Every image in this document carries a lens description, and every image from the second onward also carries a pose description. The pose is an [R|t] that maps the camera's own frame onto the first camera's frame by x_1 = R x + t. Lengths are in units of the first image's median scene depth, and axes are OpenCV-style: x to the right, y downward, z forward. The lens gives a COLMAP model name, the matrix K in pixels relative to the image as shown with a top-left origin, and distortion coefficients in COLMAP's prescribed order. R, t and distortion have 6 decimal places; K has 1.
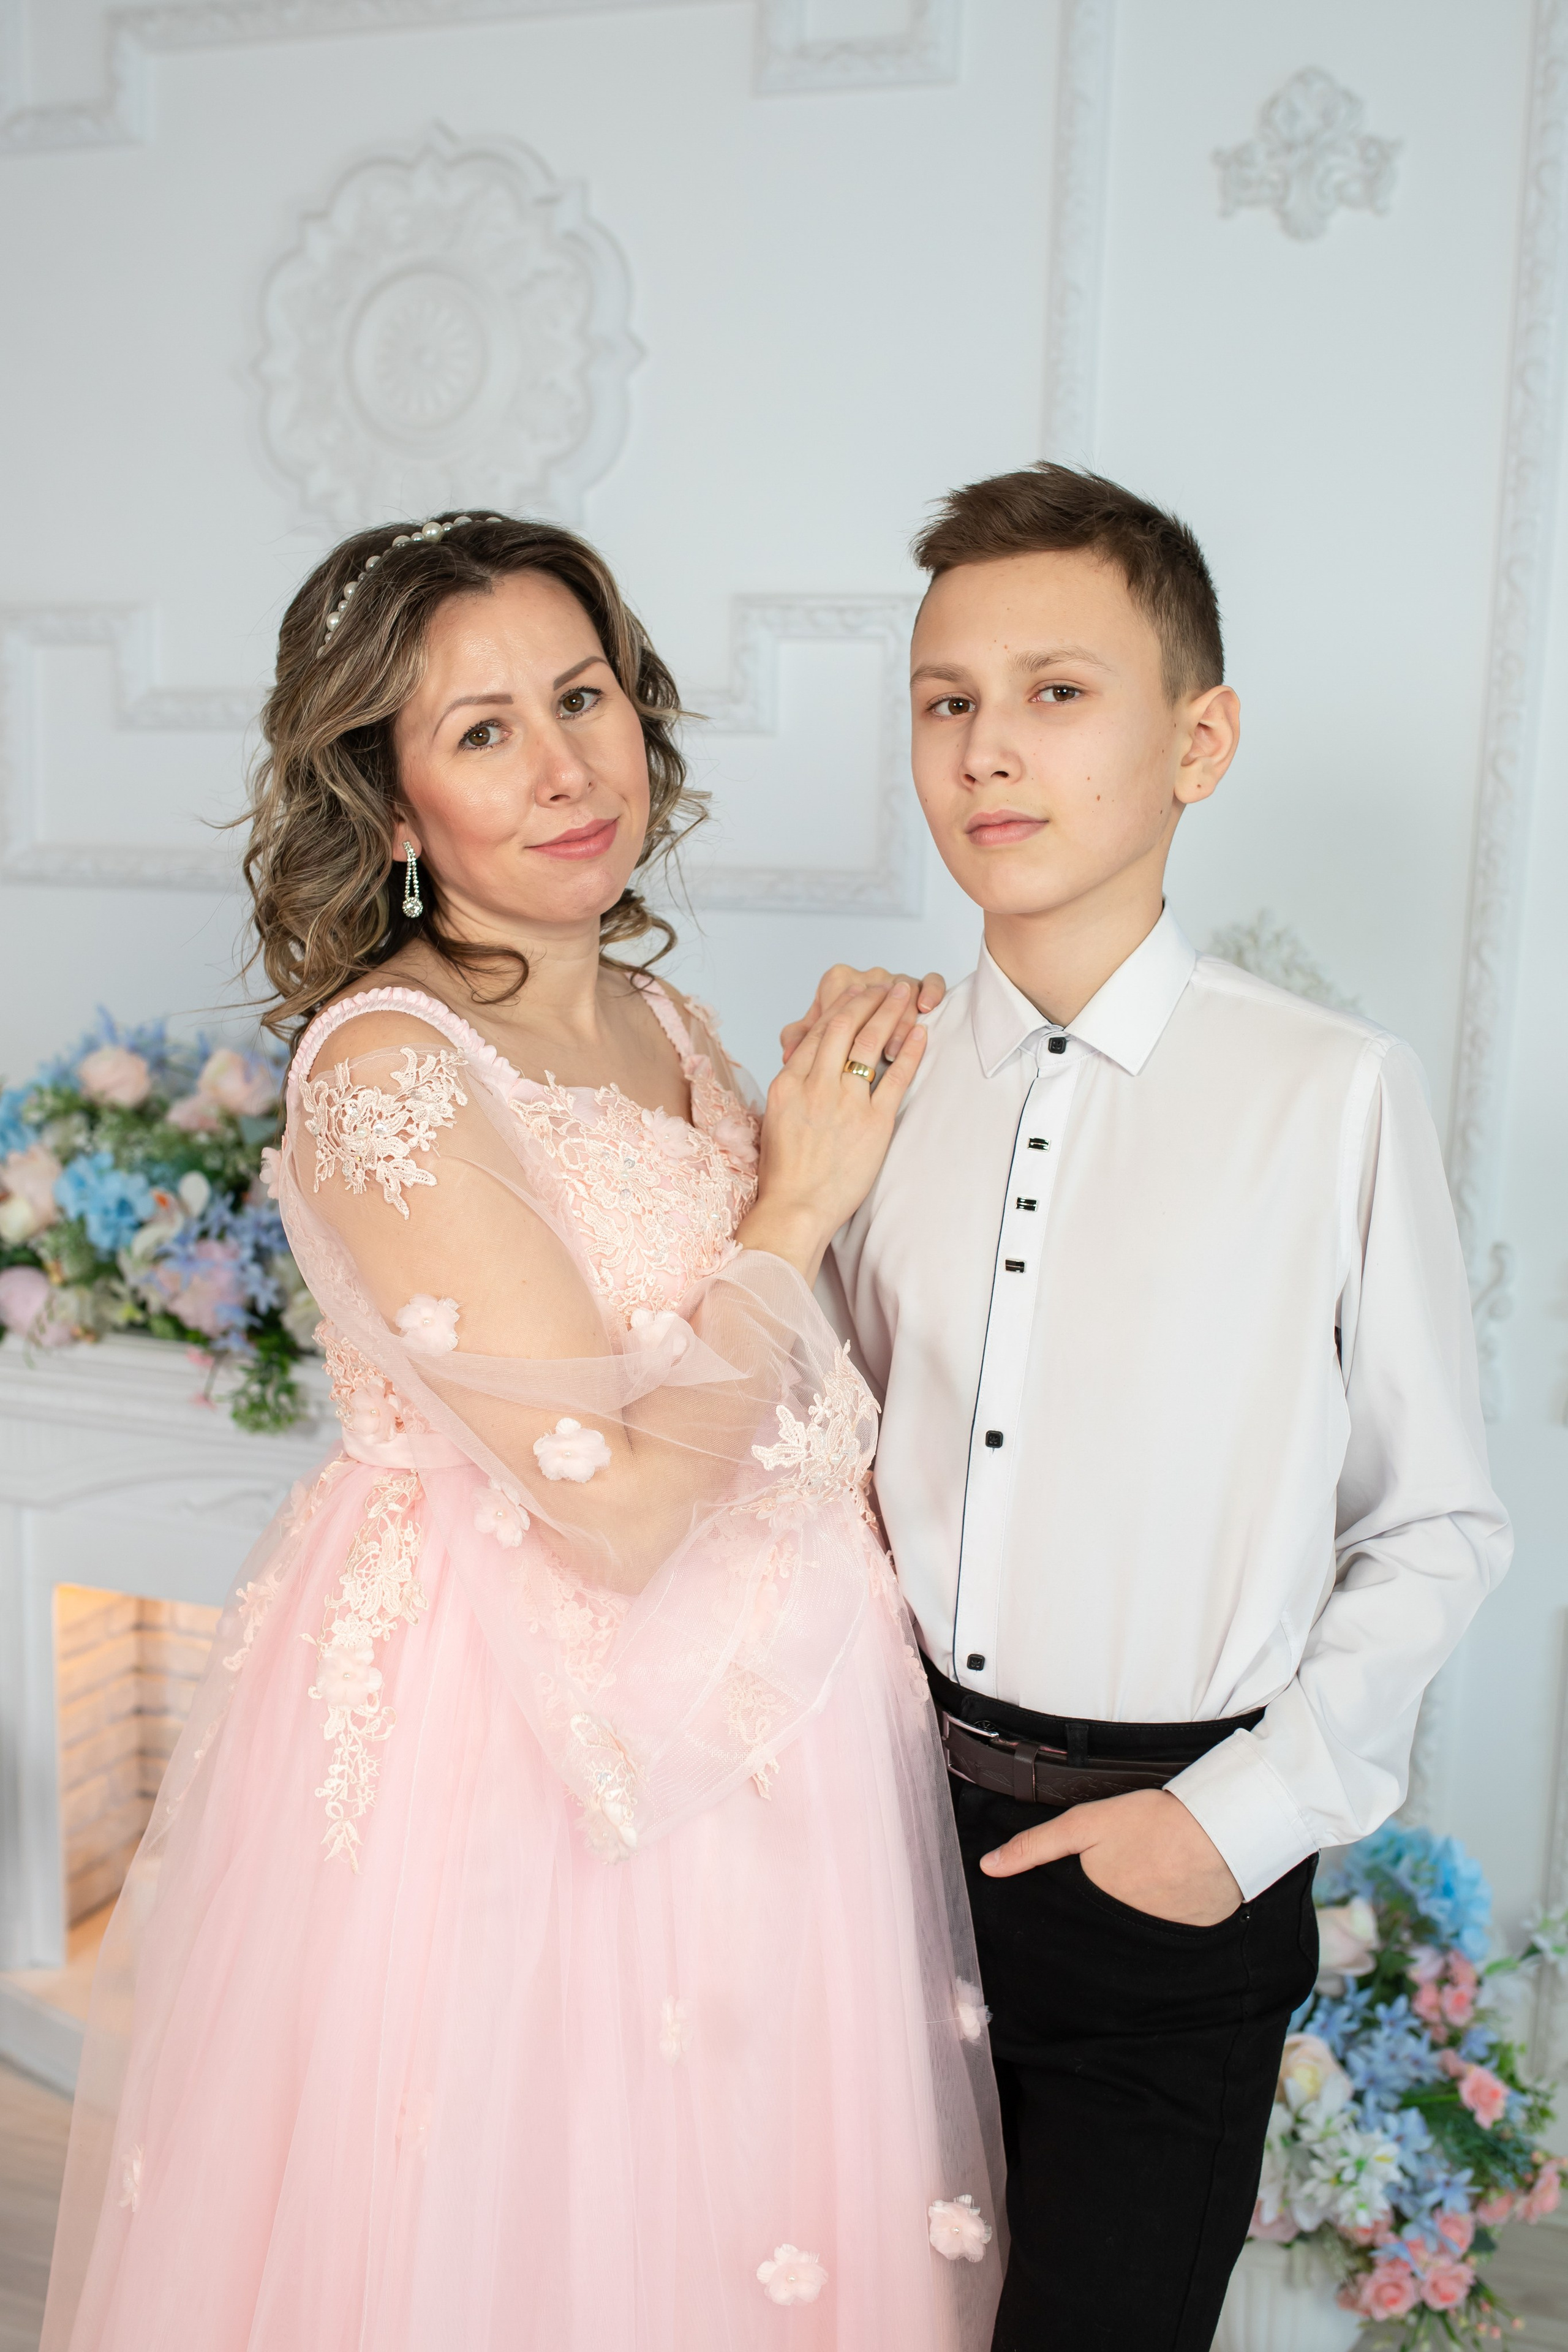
lens RADIAL K [[2478.3, 0, 790.2], [0, 2478.3, 1158.3], [0, 0, 1]] dist [-0.071079, 0.129395]
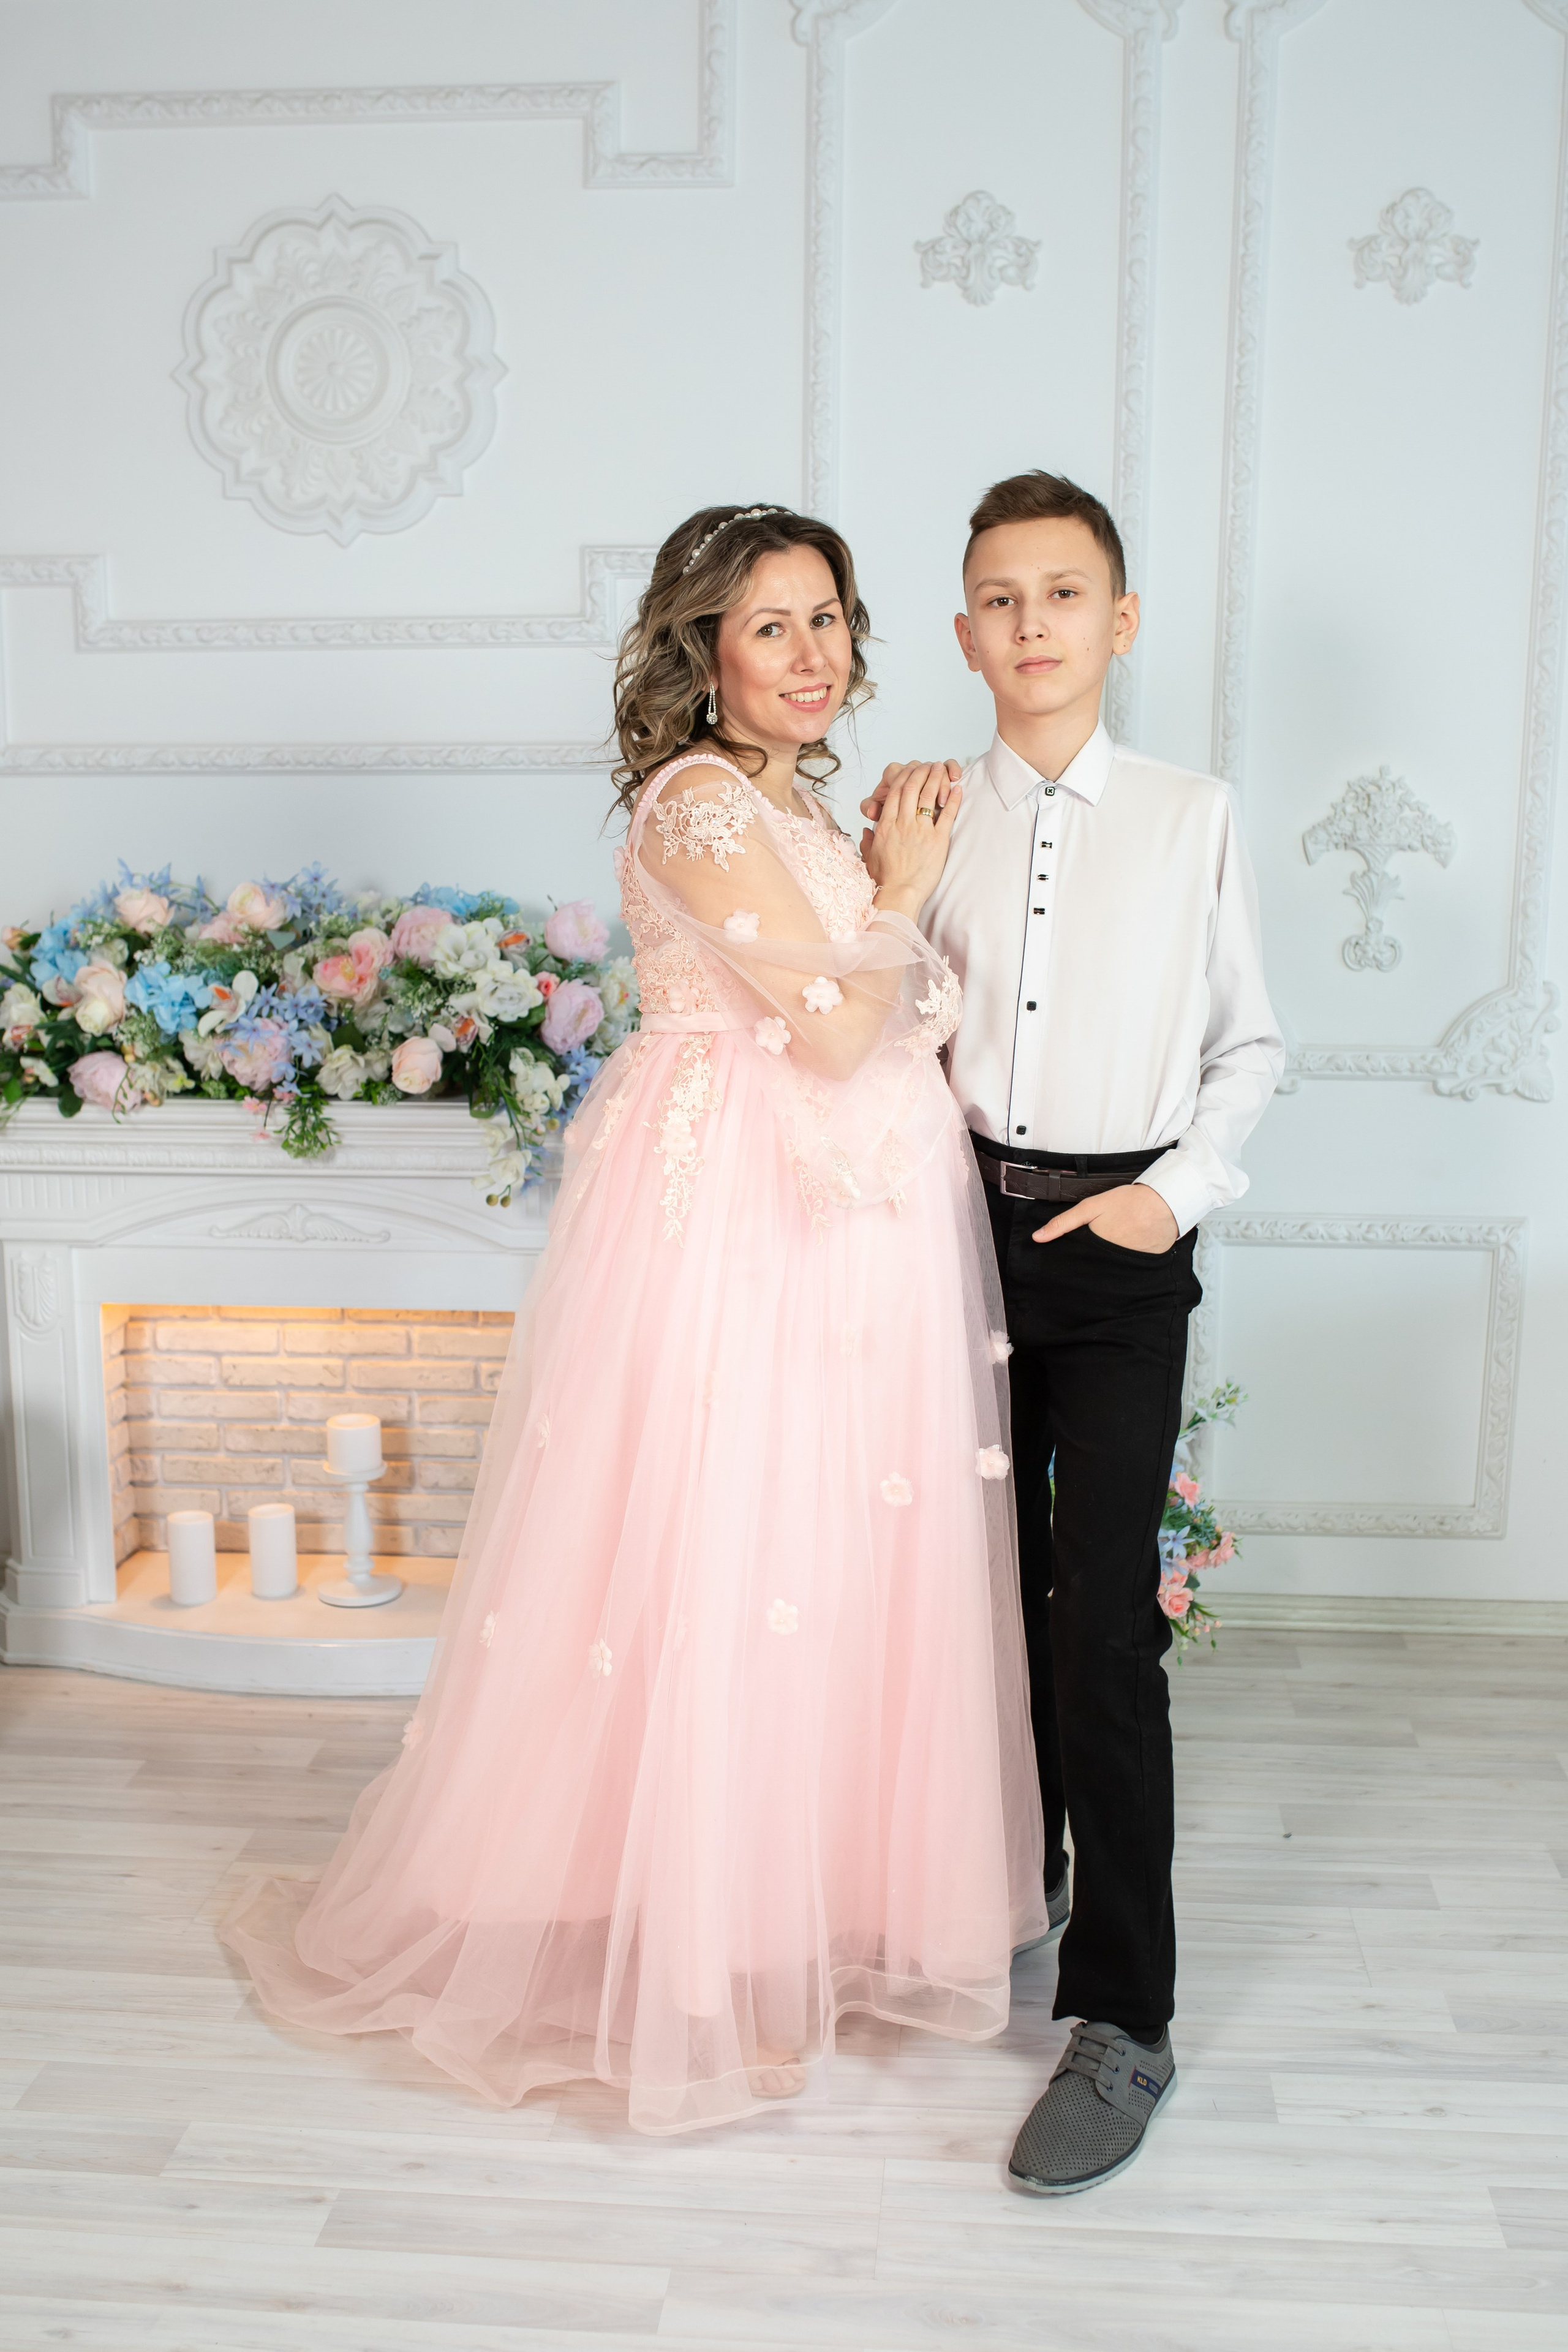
lens RADIAL K [[2391.5, 0, 784.0], [0, 2391.5, 1176.0], [0, 0, 1]] dist [-0.063714, 0.099885]
pose [[0.964701, -0.066104, 0.254916, -0.438540], [0.058383, 0.997580, 0.037745, 0.129004], [-0.256794, -0.021529, 0.966226, -0.528279]]
